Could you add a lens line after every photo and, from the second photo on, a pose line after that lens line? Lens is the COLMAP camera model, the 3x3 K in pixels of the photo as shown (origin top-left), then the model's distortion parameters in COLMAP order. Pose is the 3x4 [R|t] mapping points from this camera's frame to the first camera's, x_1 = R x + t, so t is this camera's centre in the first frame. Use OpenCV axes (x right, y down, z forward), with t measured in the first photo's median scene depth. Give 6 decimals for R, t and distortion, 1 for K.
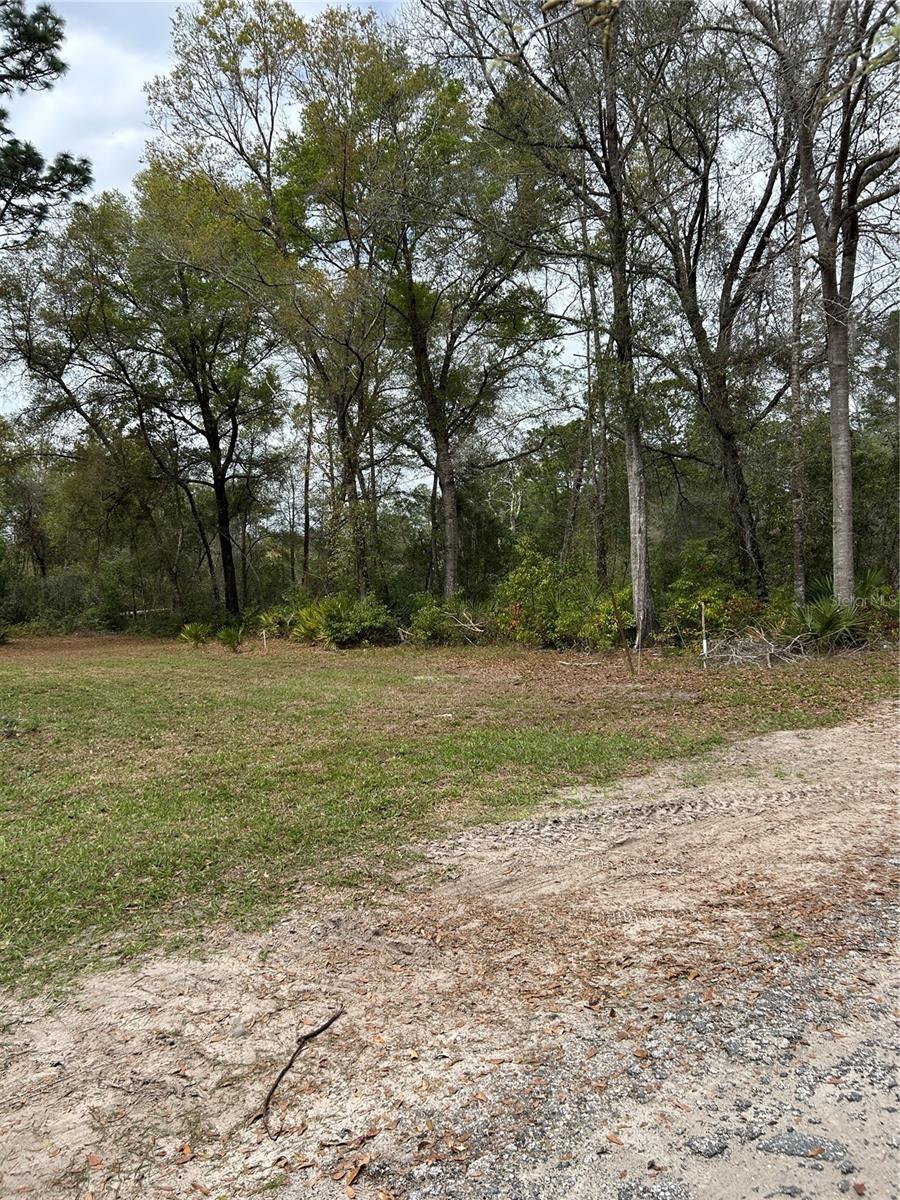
lens RADIAL K [[929.9, 0, 435.8], [0, 929.9, 613.3], [0, 0, 1]] dist [0.000573, -0.003228]
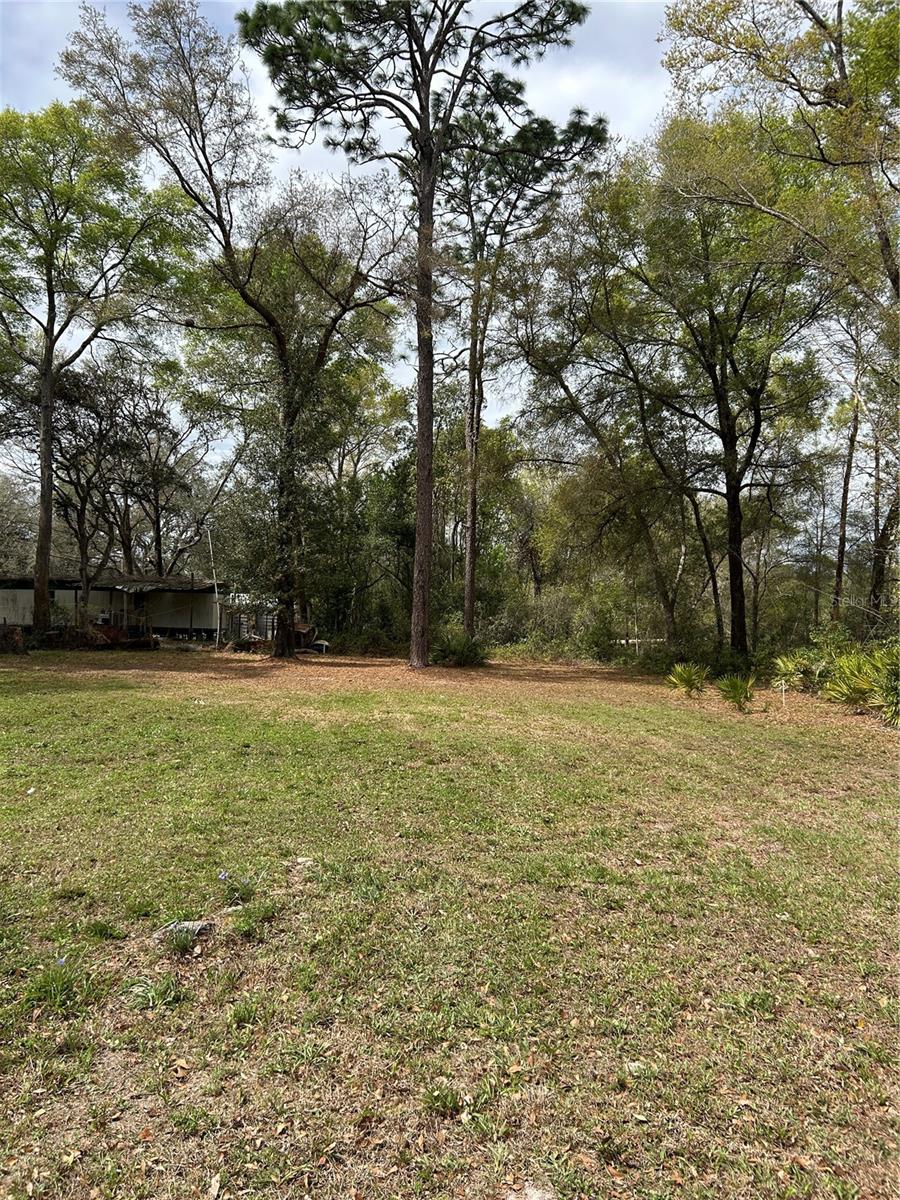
lens RADIAL K [[929.9, 0, 435.8], [0, 929.9, 613.3], [0, 0, 1]] dist [0.000573, -0.003228]
pose [[0.861584, 0.057608, -0.504336, -0.038794], [-0.073804, 0.997198, -0.012177, -0.004202], [0.502222, 0.047714, 0.863422, 0.164618]]
